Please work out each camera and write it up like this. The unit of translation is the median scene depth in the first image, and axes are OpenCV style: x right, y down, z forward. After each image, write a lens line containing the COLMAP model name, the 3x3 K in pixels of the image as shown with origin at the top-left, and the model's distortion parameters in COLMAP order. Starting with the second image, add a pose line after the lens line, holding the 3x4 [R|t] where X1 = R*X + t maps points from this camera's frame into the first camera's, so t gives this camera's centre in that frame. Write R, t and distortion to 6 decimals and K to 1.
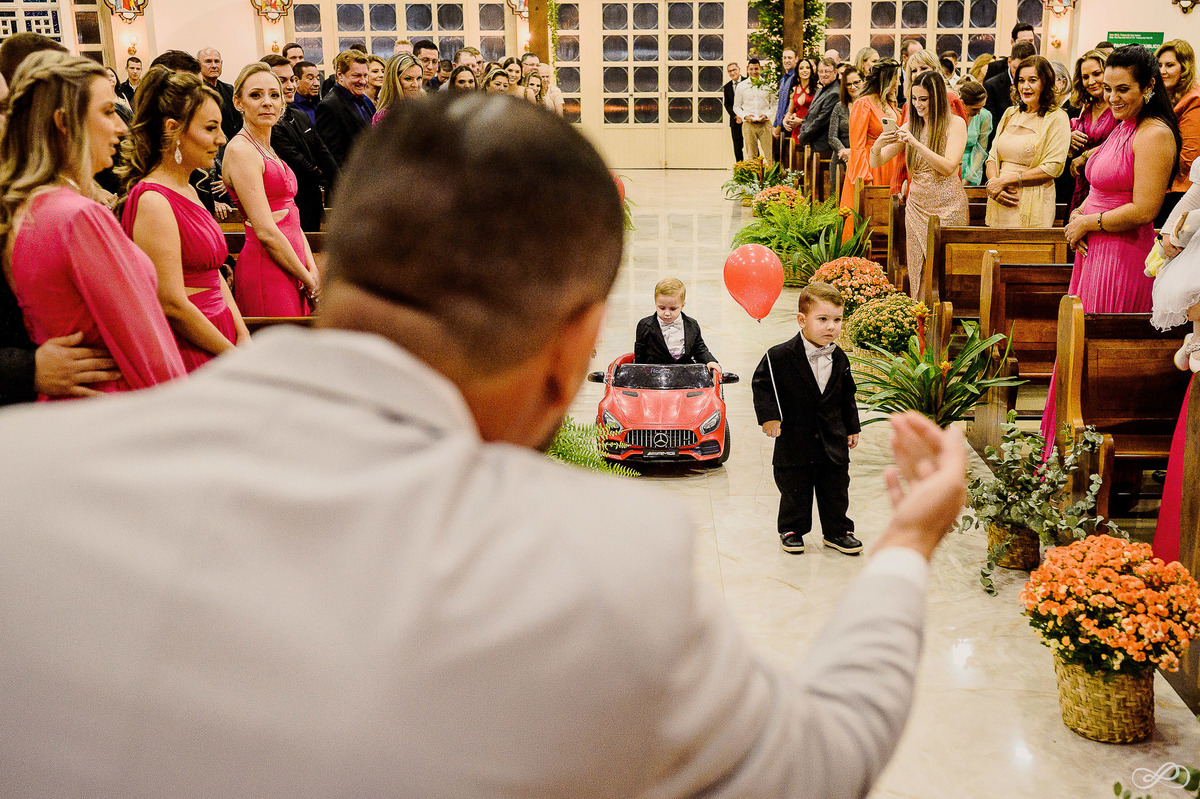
lens RADIAL K [[1233.7, 0, 600.6], [0, 1233.7, 398.5], [0, 0, 1]] dist [-0.025824, 0.000000]
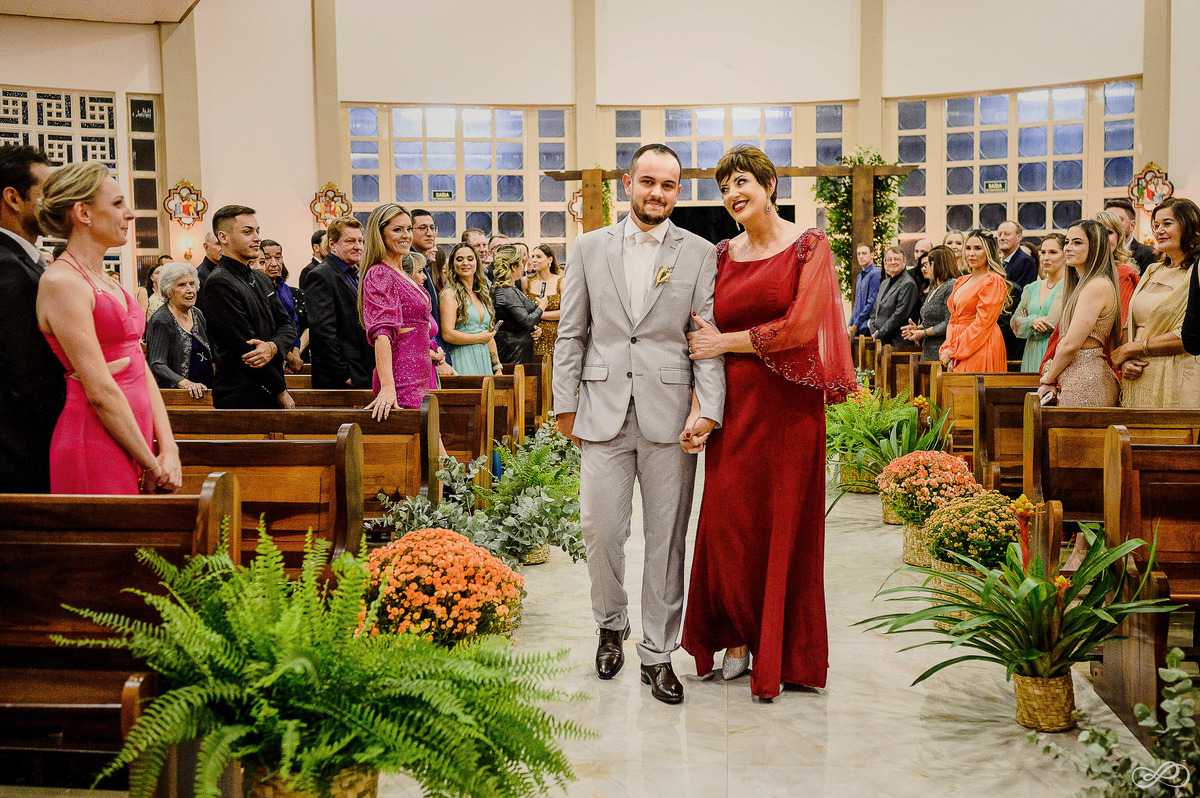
lens RADIAL K [[1233.7, 0, 600.3], [0, 1233.7, 401.4], [0, 0, 1]] dist [-0.025824, 0.000000]
pose [[0.997827, 0.007689, -0.065434, 0.049531], [-0.019100, 0.984279, -0.175587, 0.000032], [0.063056, 0.176455, 0.982287, 0.221648]]
